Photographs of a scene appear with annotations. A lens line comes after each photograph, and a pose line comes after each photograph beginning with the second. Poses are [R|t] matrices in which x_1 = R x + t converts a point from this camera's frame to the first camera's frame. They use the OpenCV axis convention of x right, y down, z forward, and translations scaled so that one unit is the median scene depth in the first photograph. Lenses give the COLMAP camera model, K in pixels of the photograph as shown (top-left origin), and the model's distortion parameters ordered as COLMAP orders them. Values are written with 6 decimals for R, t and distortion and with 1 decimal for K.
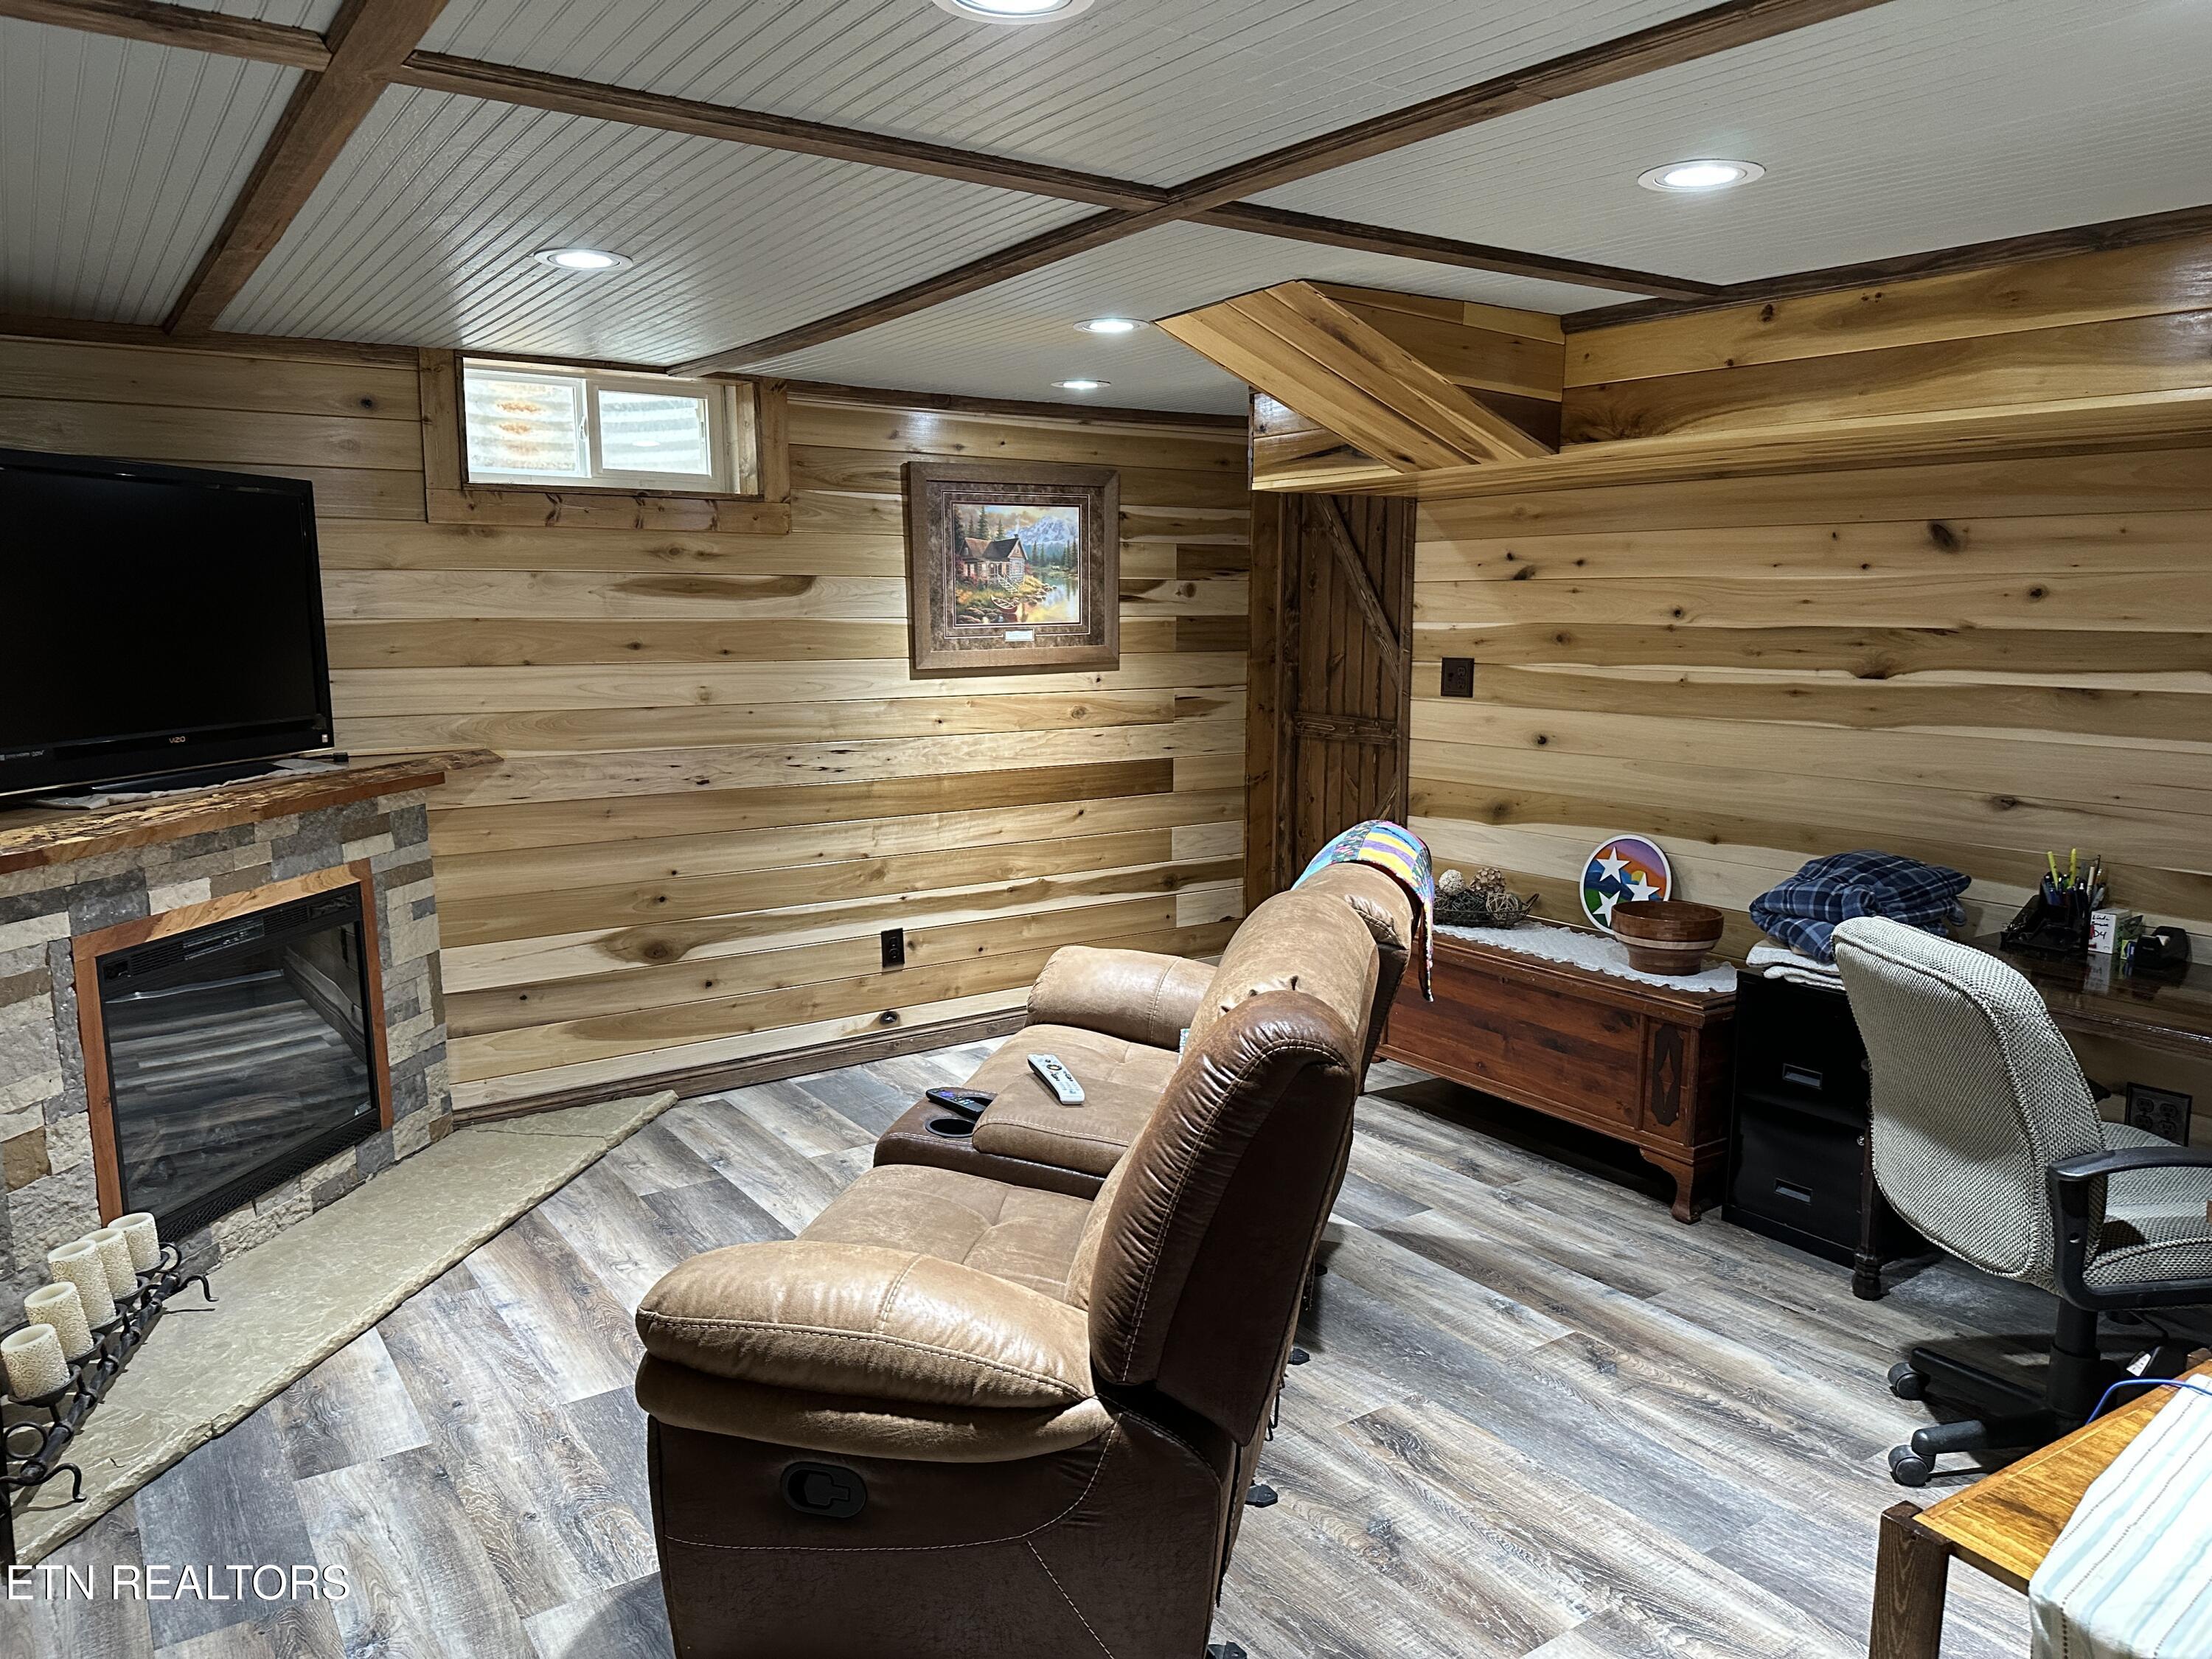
lens RADIAL K [[1545.7, 0, 1106.0], [0, 1545.7, 829.5], [0, 0, 1]] dist [0.093008, -0.122432]
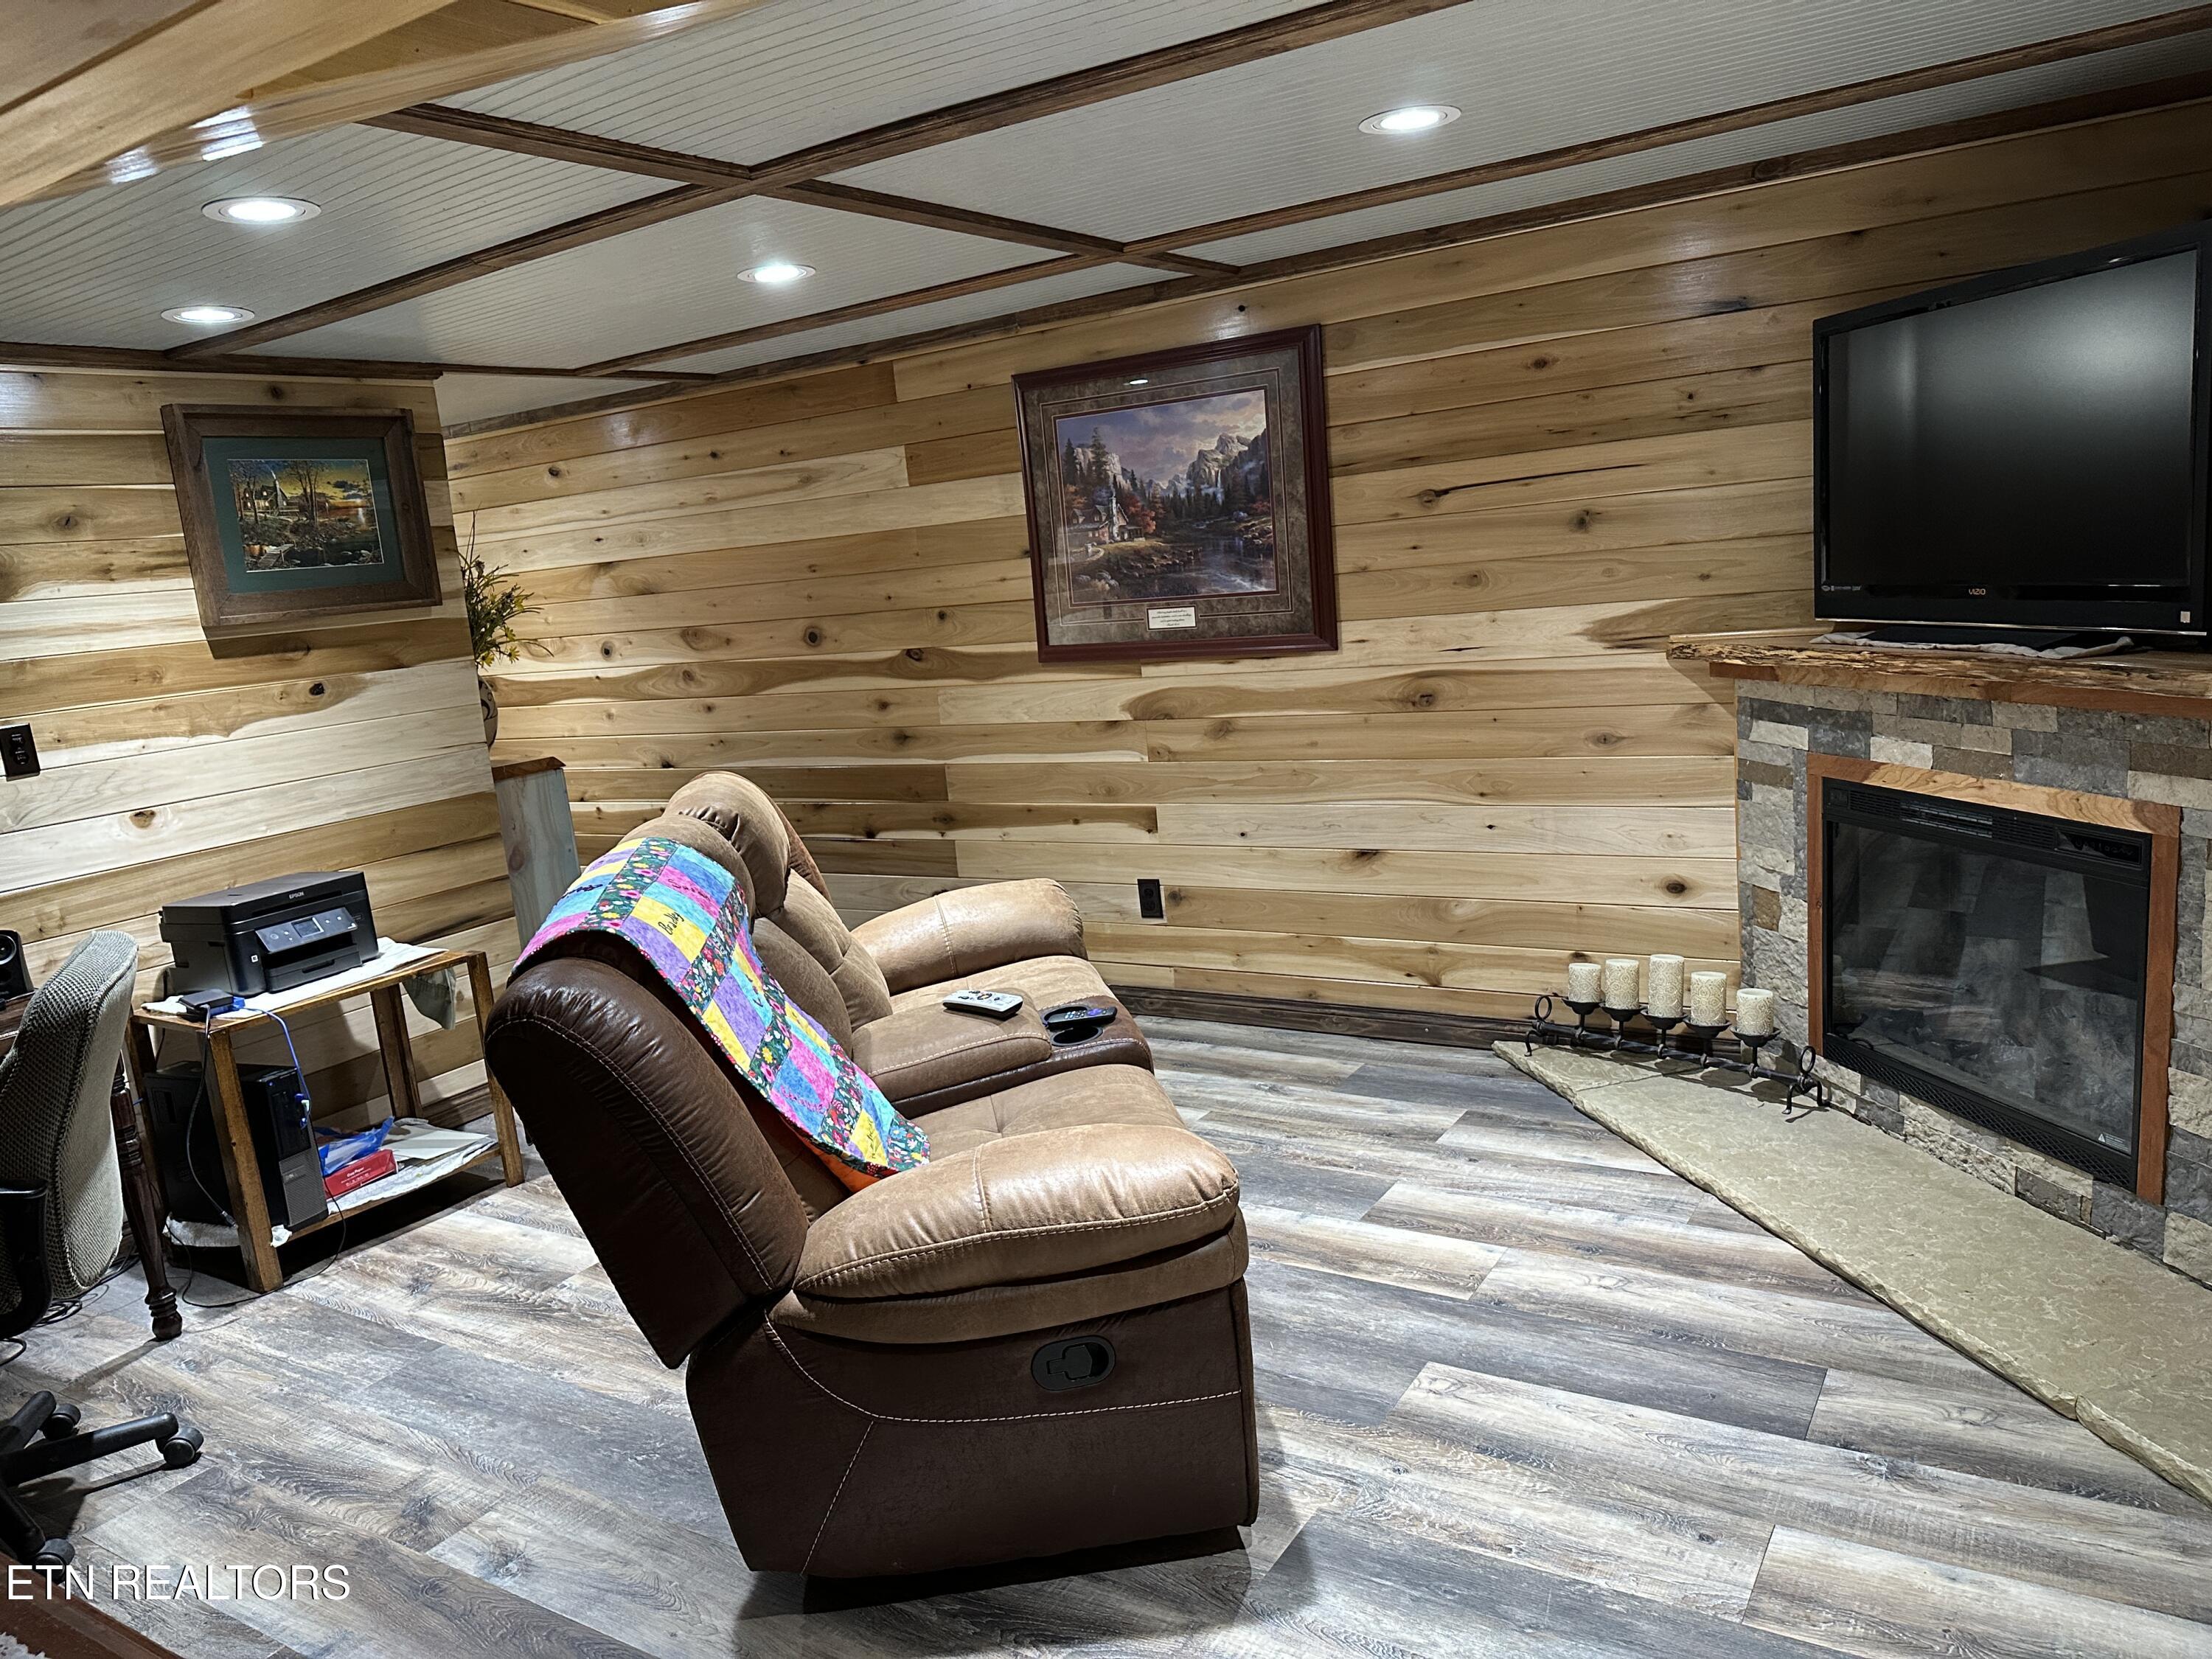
lens RADIAL K [[1545.7, 0, 1106.0], [0, 1545.7, 829.5], [0, 0, 1]] dist [0.093008, -0.122432]
pose [[-0.919827, 0.154856, -0.360470, 0.211484], [0.038097, 0.949718, 0.310779, -0.228977], [0.390471, 0.272130, -0.879476, 1.657635]]
